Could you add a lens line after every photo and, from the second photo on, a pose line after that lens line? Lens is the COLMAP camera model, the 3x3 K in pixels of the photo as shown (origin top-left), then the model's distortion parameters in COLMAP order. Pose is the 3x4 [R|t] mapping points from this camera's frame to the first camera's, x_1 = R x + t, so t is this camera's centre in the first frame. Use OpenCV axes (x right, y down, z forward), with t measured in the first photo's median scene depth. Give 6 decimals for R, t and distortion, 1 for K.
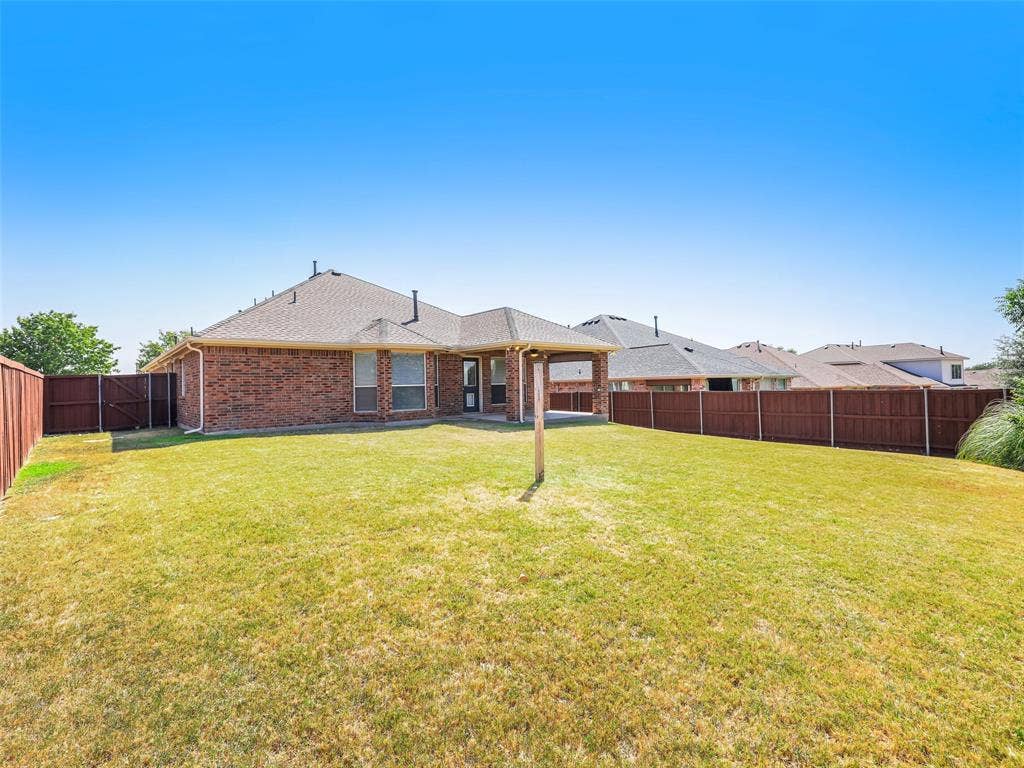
lens RADIAL K [[470.8, 0, 510.7], [0, 470.8, 382.3], [0, 0, 1]] dist [-0.000428, -0.000616]
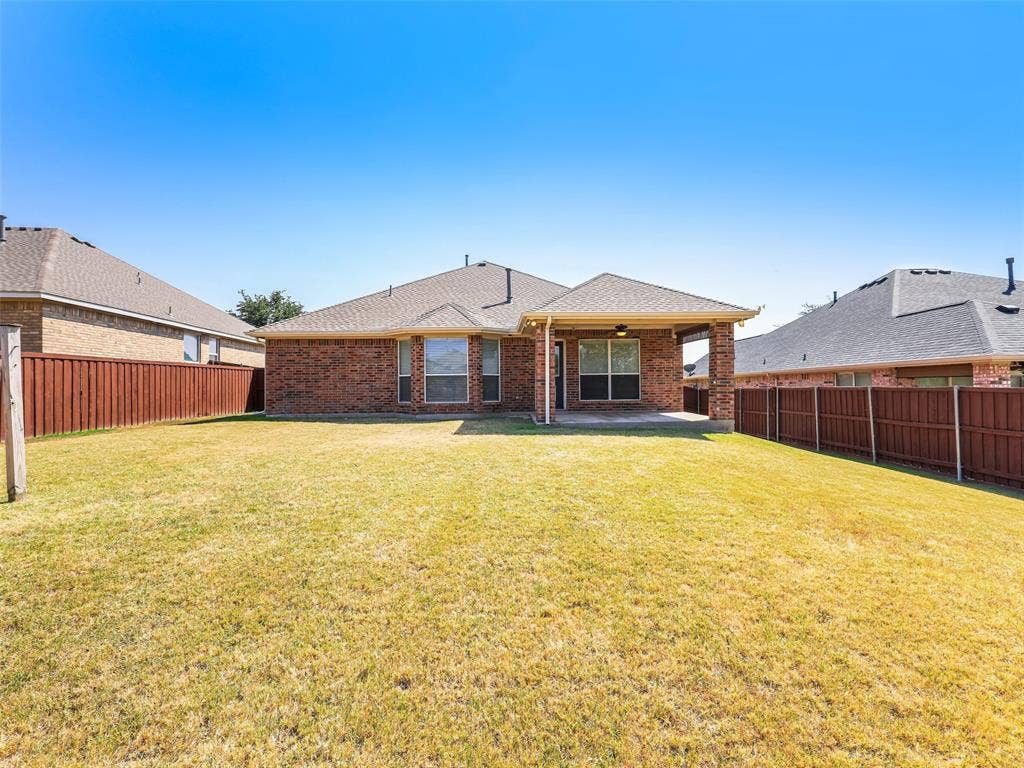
lens RADIAL K [[470.8, 0, 512.0], [0, 470.8, 381.5], [0, 0, 1]] dist [-0.000428, -0.000616]
pose [[0.780850, 0.006364, -0.624686, 0.373495], [-0.001490, 0.999964, 0.008325, 0.010214], [0.624716, -0.005570, 0.780832, 0.327603]]
